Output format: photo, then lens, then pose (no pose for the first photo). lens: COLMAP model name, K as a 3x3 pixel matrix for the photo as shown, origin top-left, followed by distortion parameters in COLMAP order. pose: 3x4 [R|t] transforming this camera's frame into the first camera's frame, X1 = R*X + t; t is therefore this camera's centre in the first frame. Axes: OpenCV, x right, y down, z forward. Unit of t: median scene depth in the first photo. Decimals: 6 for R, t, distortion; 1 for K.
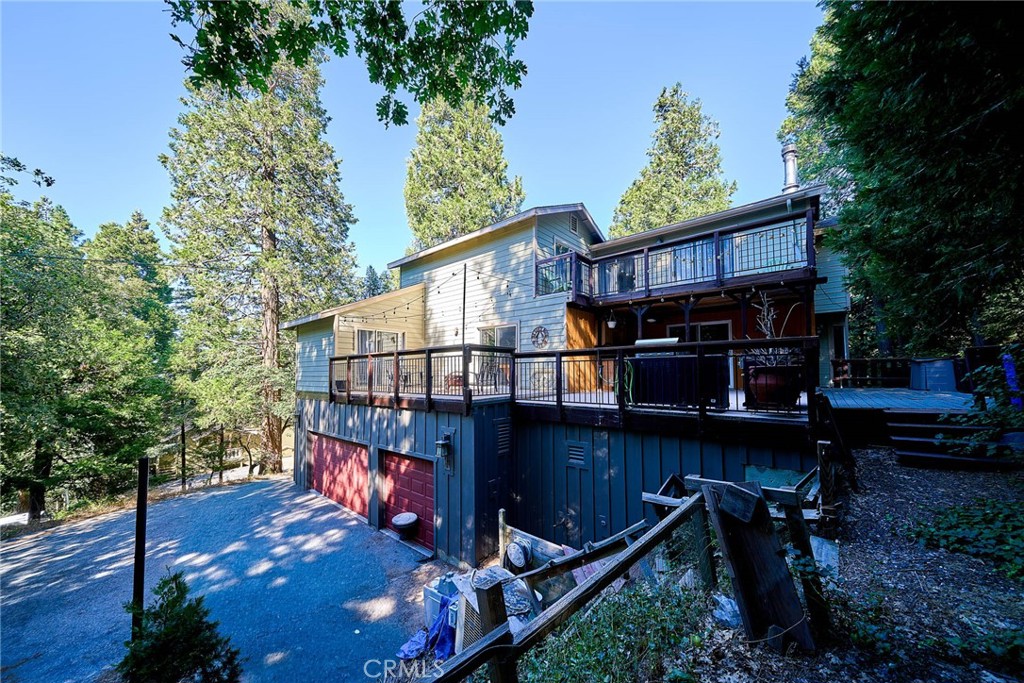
lens RADIAL K [[356.9, 0, 512.0], [0, 356.9, 362.2], [0, 0, 1]] dist [0.000266, 0.000003]
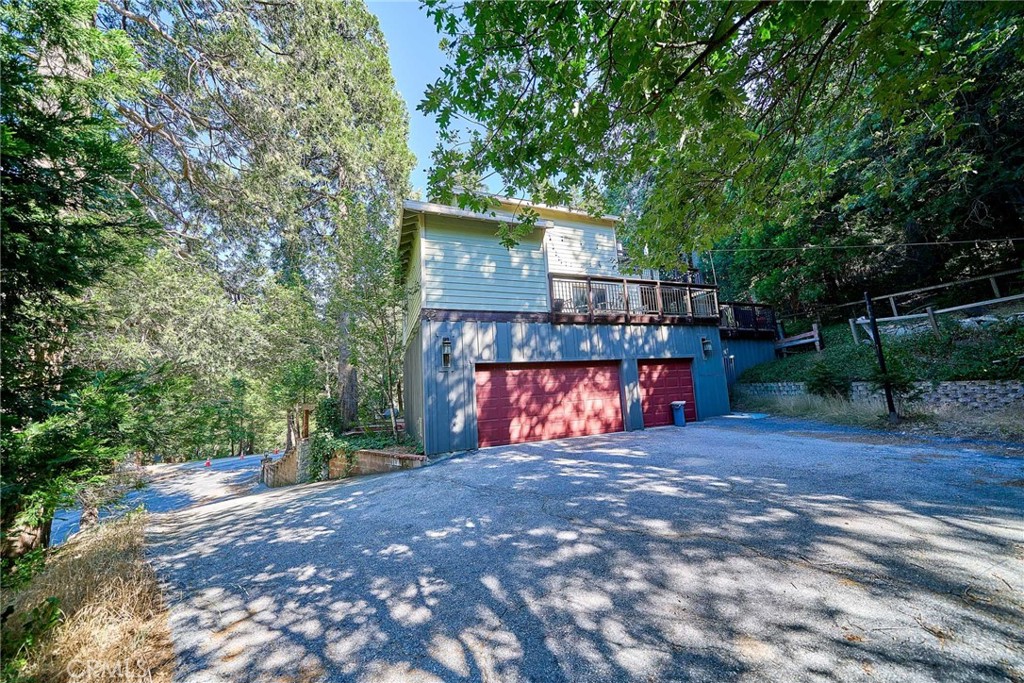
lens RADIAL K [[354.4, 0, 519.0], [0, 354.4, 328.7], [0, 0, 1]] dist [-0.000238, -0.000119]
pose [[0.439543, 0.148735, 0.885821, -1.285701], [0.025270, 0.983757, -0.177718, 0.266568], [-0.897866, 0.100500, 0.428645, 0.679987]]
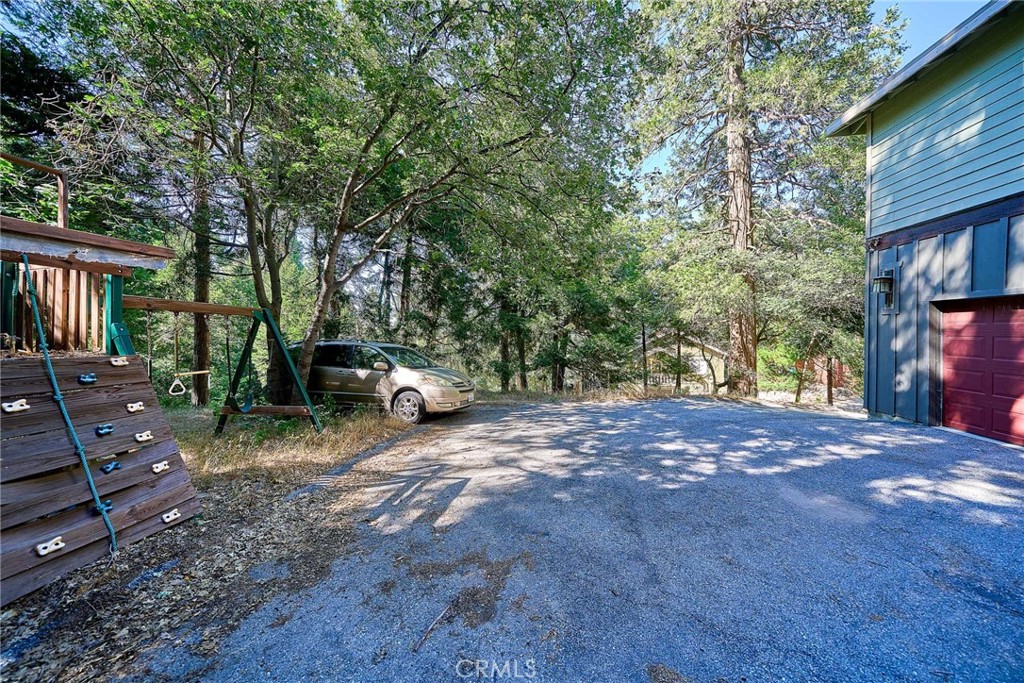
lens RADIAL K [[339.0, 0, 489.0], [0, 339.0, 334.9], [0, 0, 1]] dist [0.000160, 0.000024]
pose [[0.498669, 0.005351, -0.866776, -0.520179], [0.047039, 0.998340, 0.033225, 0.205174], [0.865515, -0.057341, 0.497590, 0.281742]]
